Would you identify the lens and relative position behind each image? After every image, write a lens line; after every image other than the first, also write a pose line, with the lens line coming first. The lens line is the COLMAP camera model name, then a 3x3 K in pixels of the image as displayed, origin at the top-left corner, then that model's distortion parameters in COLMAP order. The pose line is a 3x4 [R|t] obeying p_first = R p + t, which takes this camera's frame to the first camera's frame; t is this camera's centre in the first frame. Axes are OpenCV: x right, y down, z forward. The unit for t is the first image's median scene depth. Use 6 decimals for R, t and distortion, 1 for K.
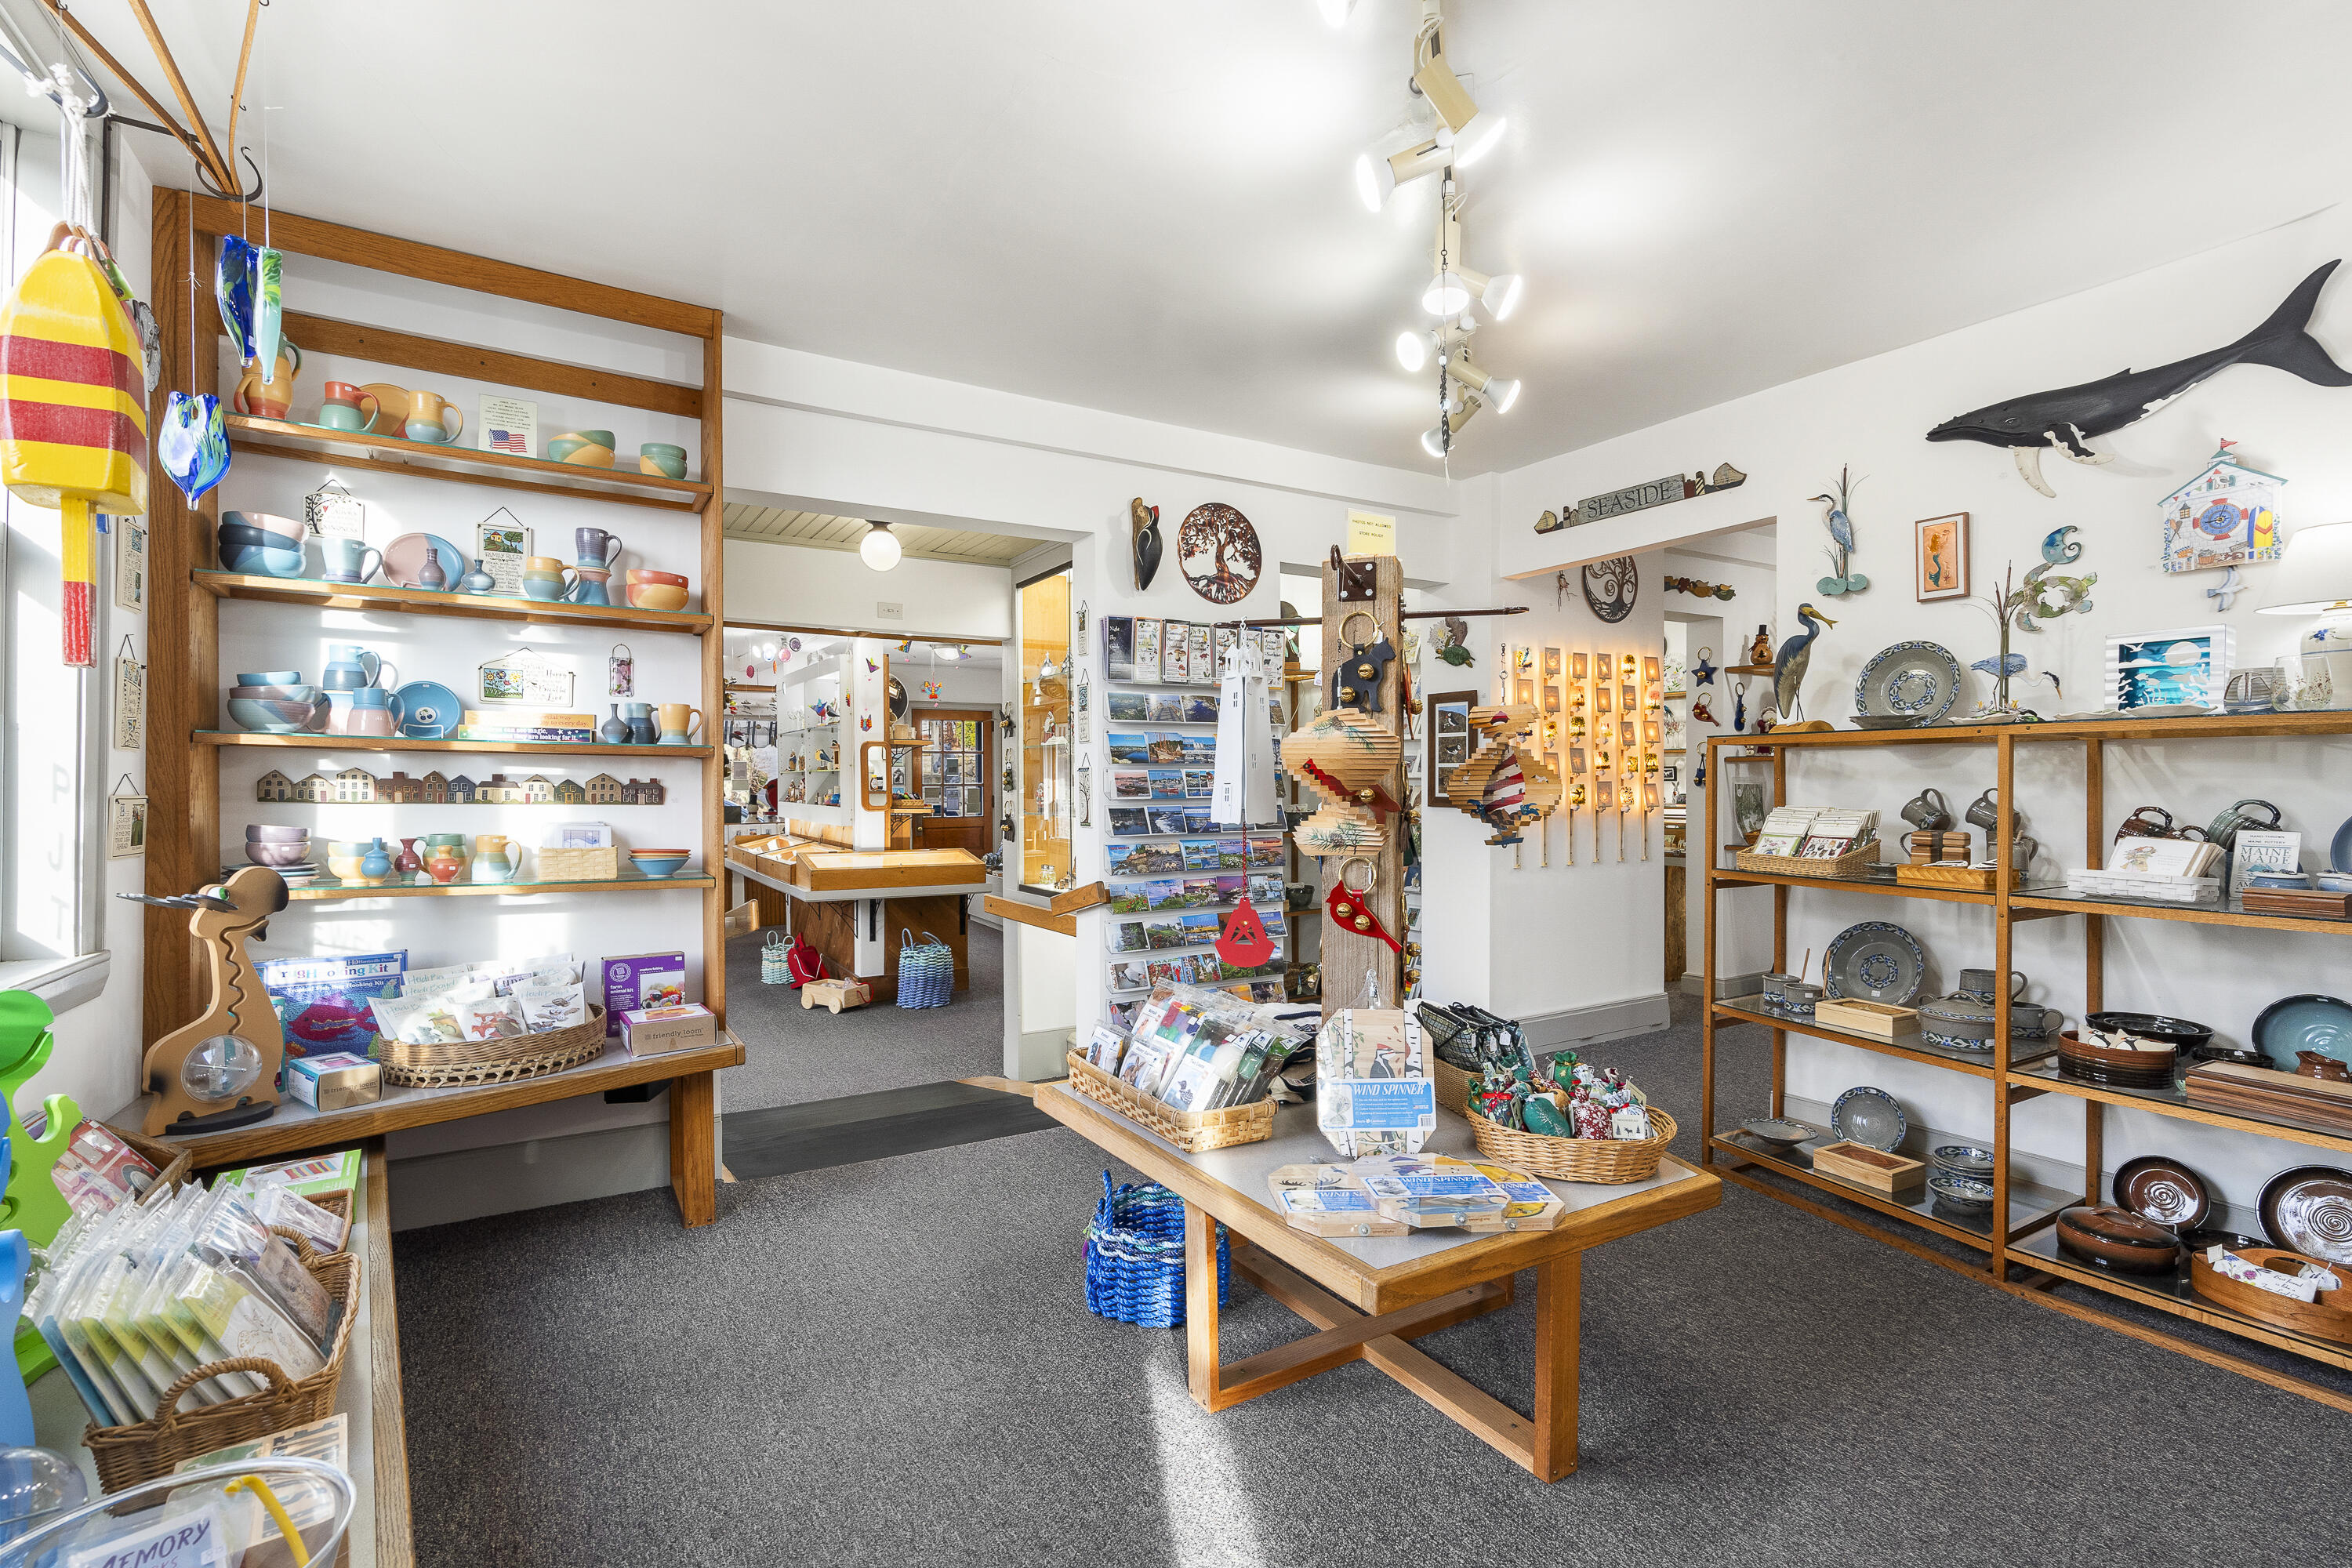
lens RADIAL K [[1110.9, 0, 1176.0], [0, 1110.9, 784.0], [0, 0, 1]] dist [-0.001148, -0.000116]
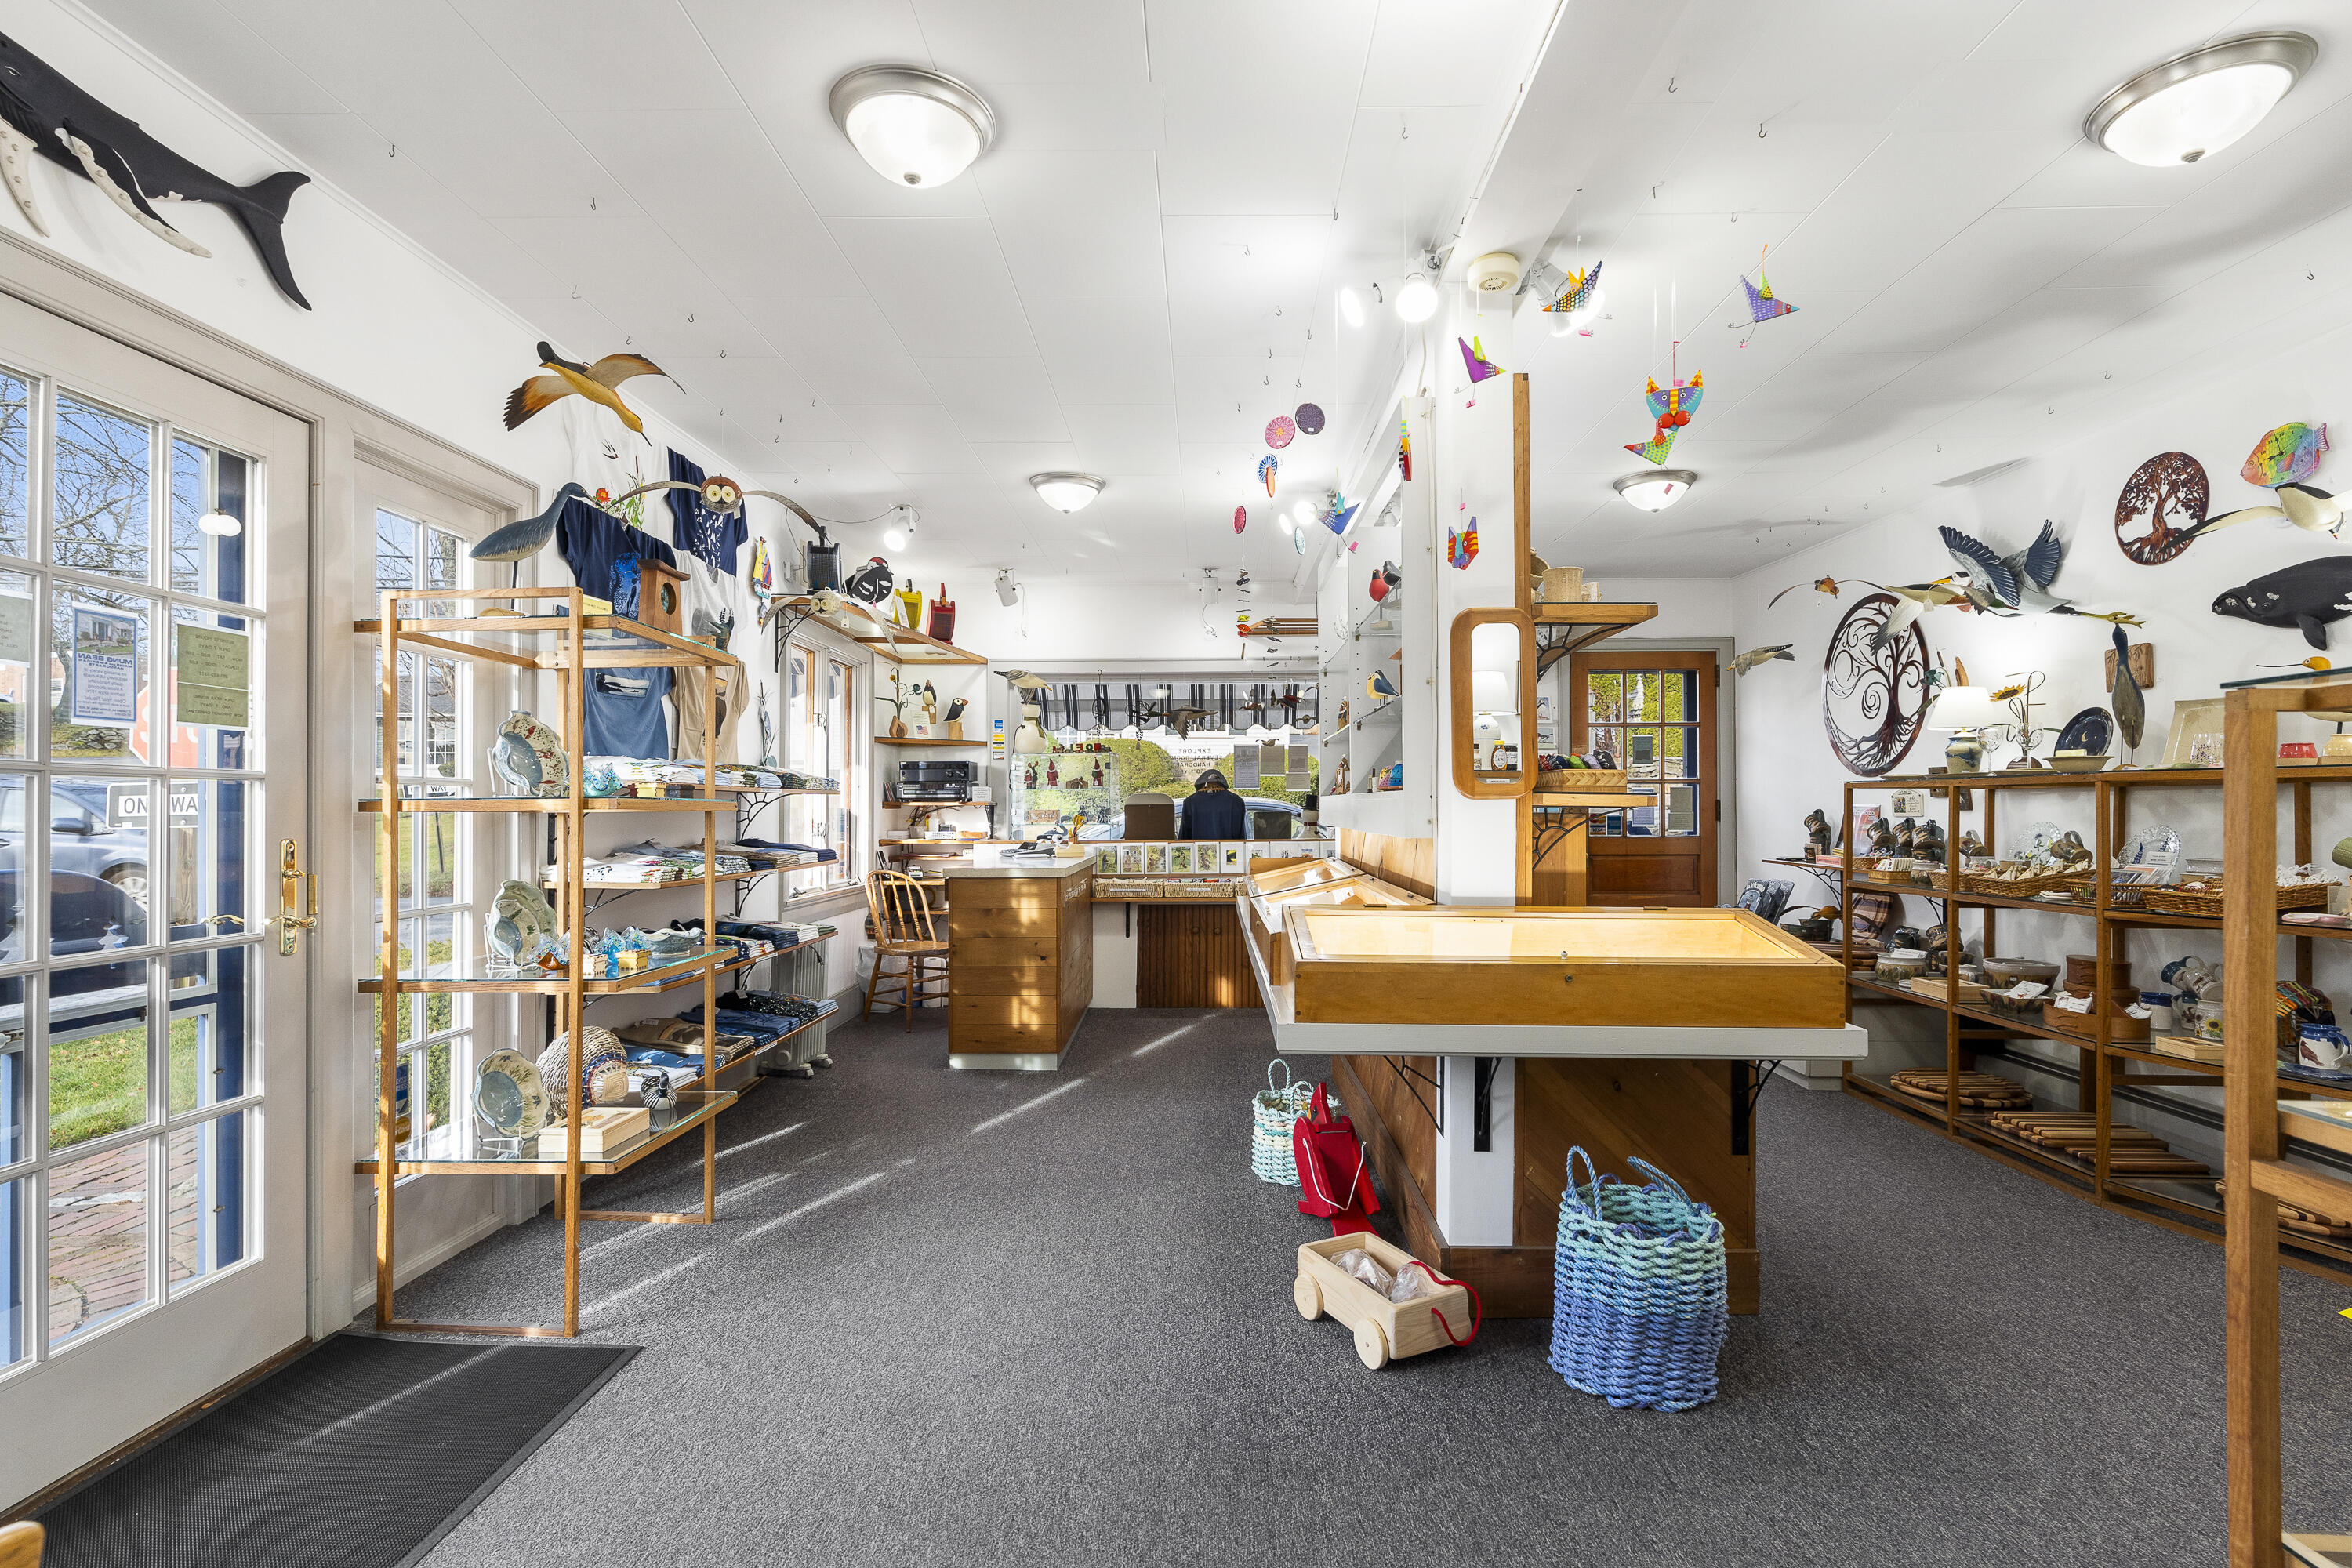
lens RADIAL K [[1084.9, 0, 1176.8], [0, 1084.9, 809.5], [0, 0, 1]] dist [-0.002441, -0.000151]
pose [[0.846401, 0.002261, -0.532541, -0.168017], [-0.004367, 0.999987, -0.002695, 0.029277], [0.532528, 0.004607, 0.846400, 0.643383]]
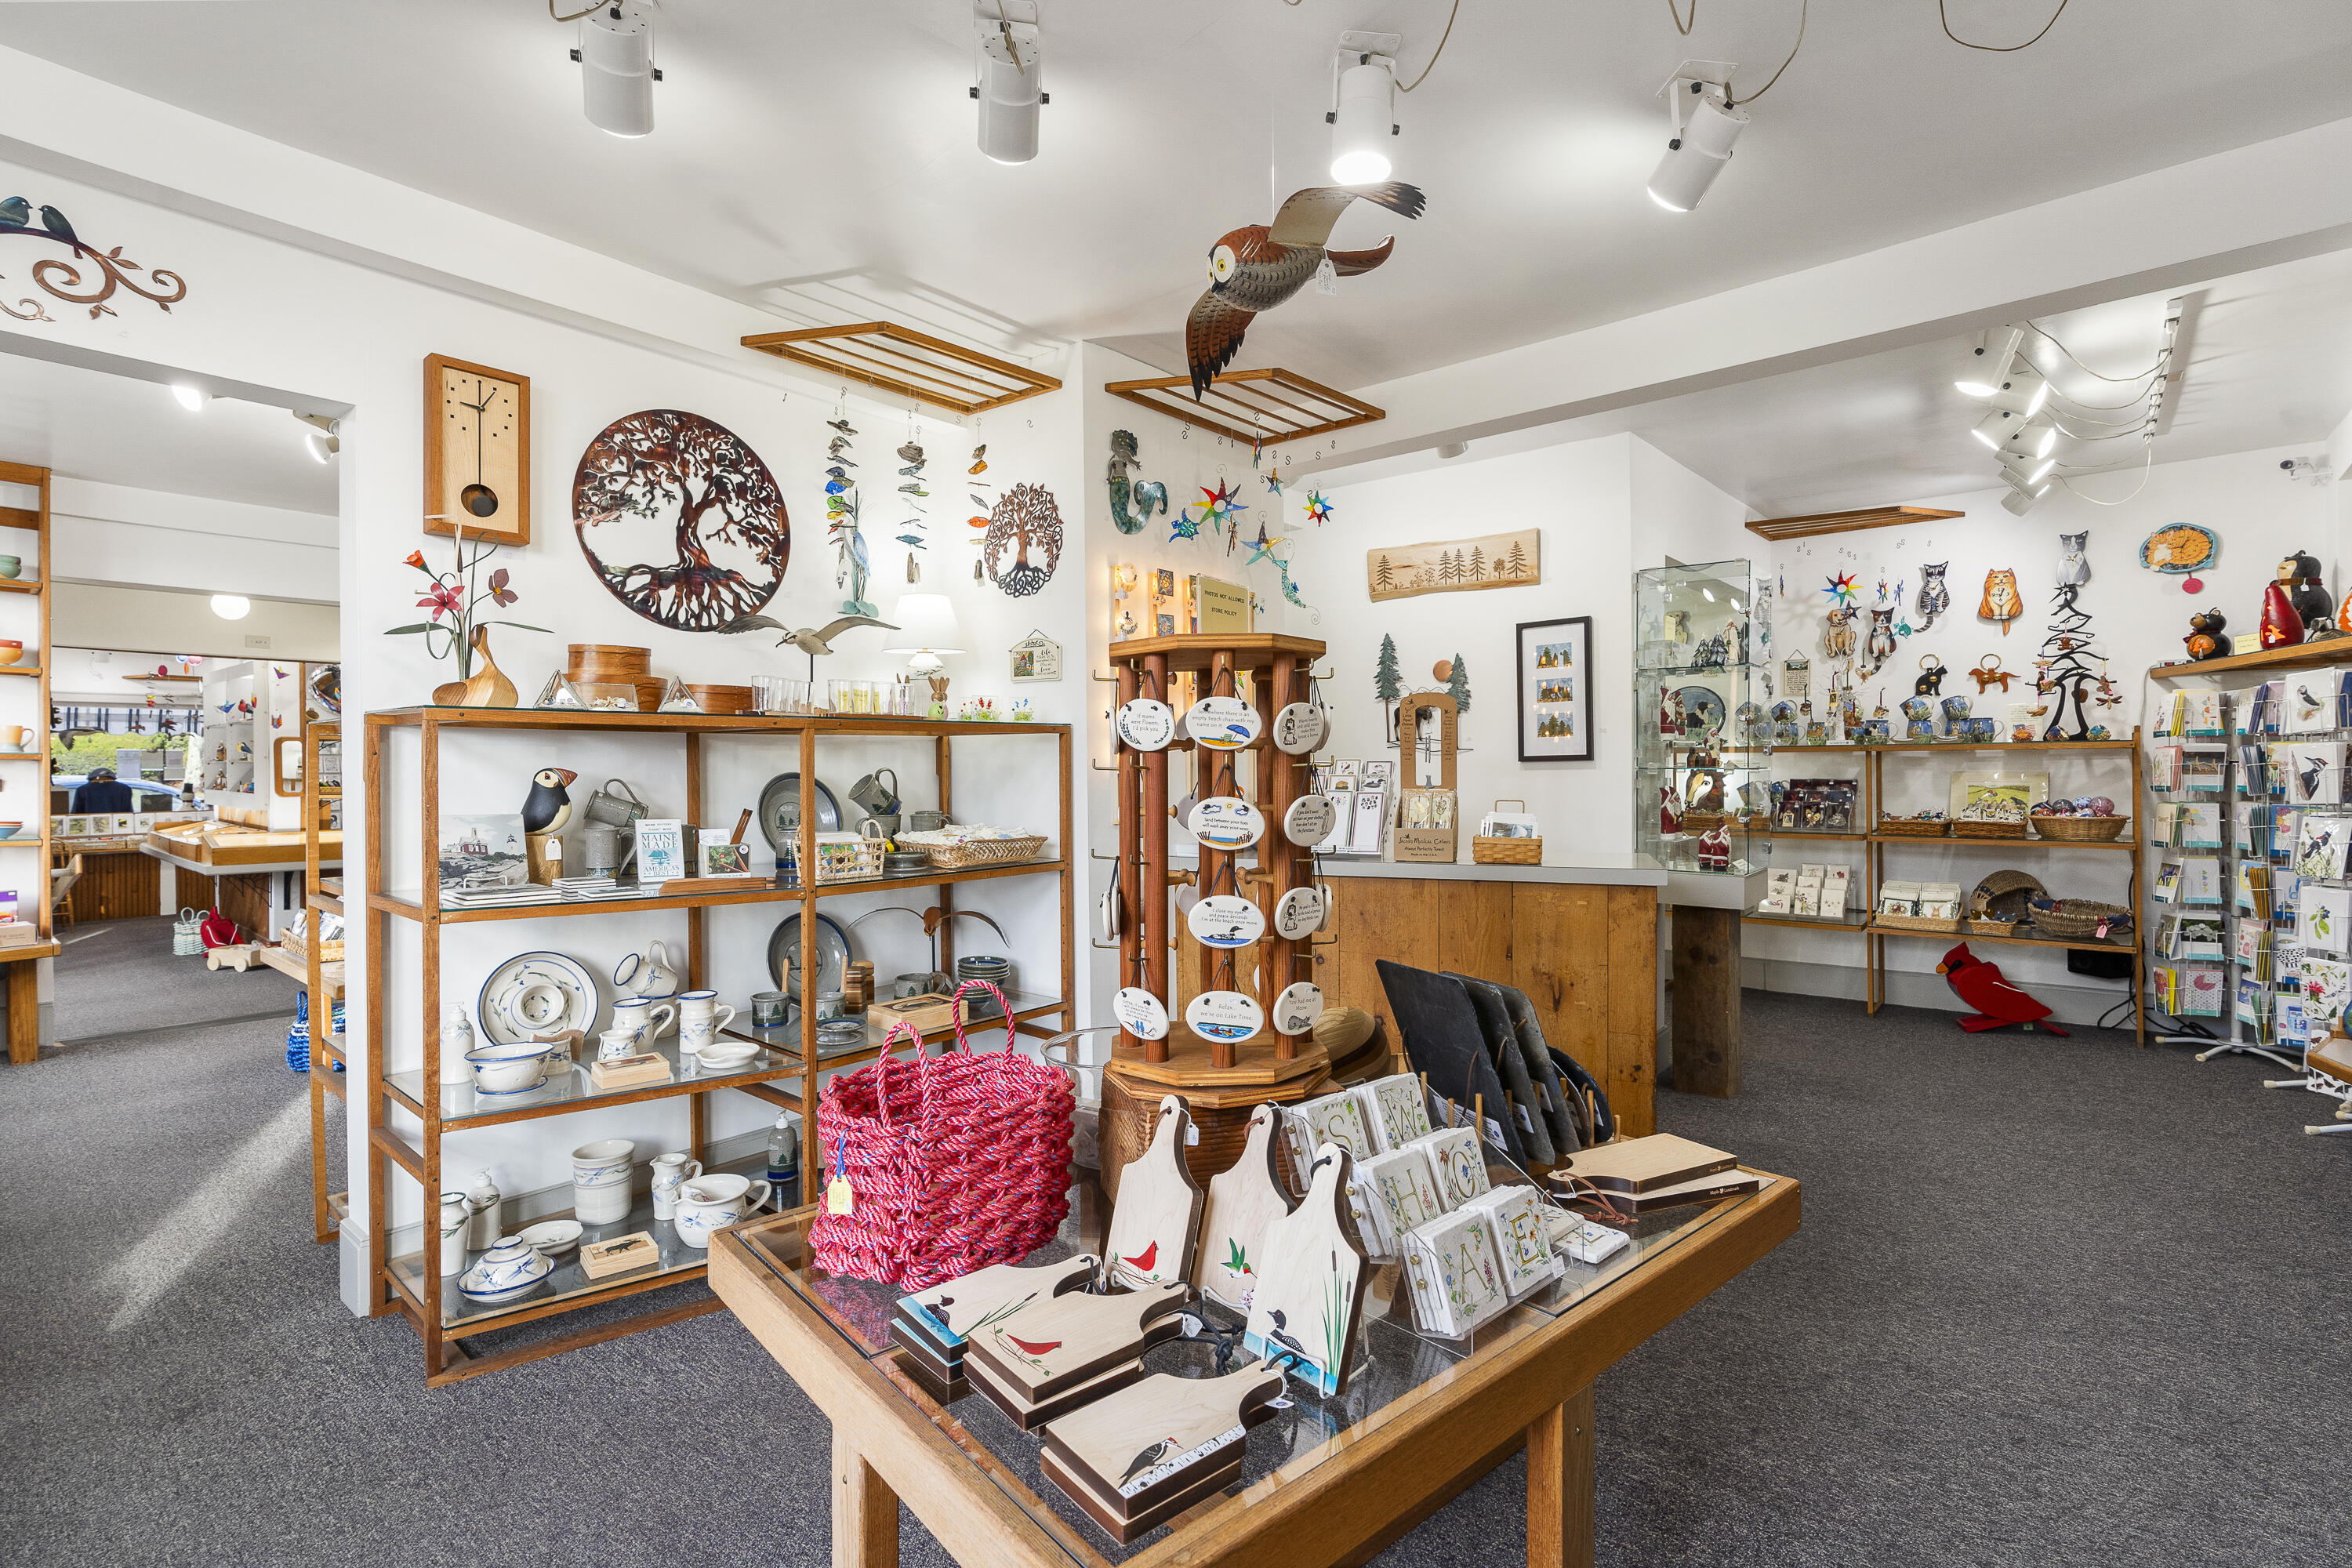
lens RADIAL K [[1075.0, 0, 1176.0], [0, 1075.0, 757.9], [0, 0, 1]] dist [-0.001815, -0.000337]
pose [[0.941742, 0.000321, 0.336336, 0.224947], [0.002774, 0.999958, -0.008722, -0.004287], [-0.336324, 0.009147, 0.941702, -0.369078]]
